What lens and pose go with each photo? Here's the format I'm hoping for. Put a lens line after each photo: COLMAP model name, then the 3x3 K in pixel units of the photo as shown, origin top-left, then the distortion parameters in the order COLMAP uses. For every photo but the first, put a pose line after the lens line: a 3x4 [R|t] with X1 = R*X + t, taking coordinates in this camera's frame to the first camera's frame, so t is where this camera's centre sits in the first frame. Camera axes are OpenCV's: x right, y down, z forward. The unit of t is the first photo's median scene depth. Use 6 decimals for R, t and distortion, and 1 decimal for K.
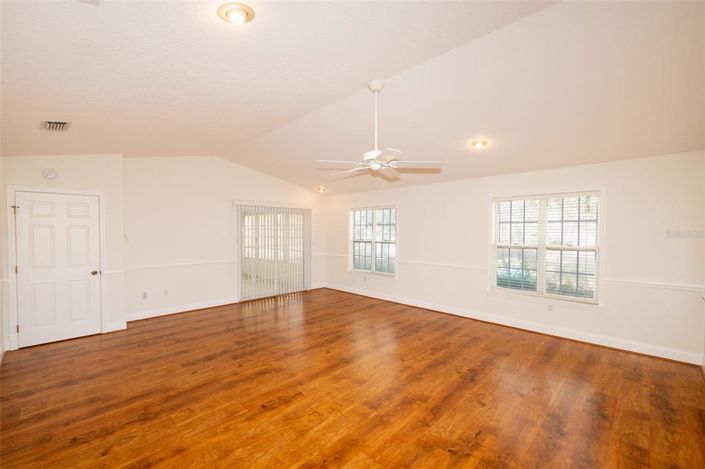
lens RADIAL K [[304.3, 0, 352.5], [0, 304.3, 234.5], [0, 0, 1]] dist [0.000299, 0.000215]
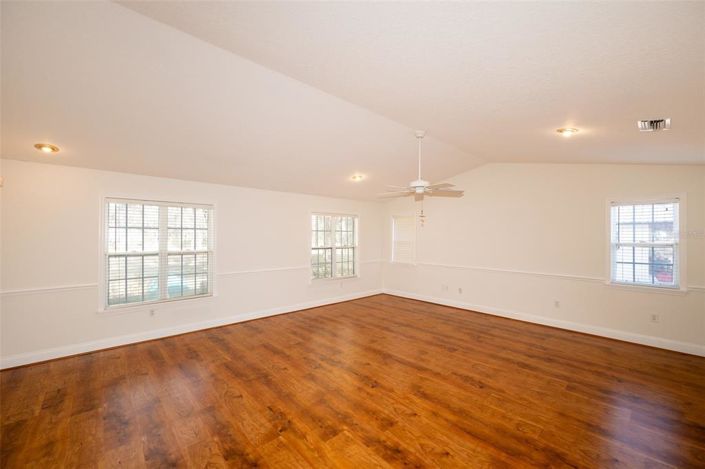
lens RADIAL K [[287.1, 0, 355.8], [0, 287.1, 235.0], [0, 0, 1]] dist [-0.011688, -0.000058]
pose [[0.035458, 0.003614, 0.999365, -0.986042], [0.014962, 0.999879, -0.004147, -0.014631], [-0.999259, 0.015100, 0.035400, 1.006354]]
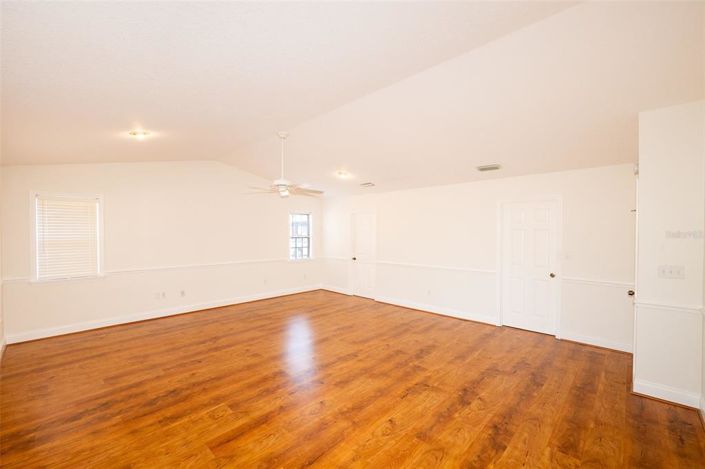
lens RADIAL K [[287.1, 0, 355.8], [0, 287.1, 235.0], [0, 0, 1]] dist [-0.011688, -0.000058]
pose [[-0.999741, -0.000519, -0.022748, -0.195601], [-0.001155, 0.999609, 0.027953, -0.034991], [0.022725, 0.027972, -0.999350, 1.923314]]
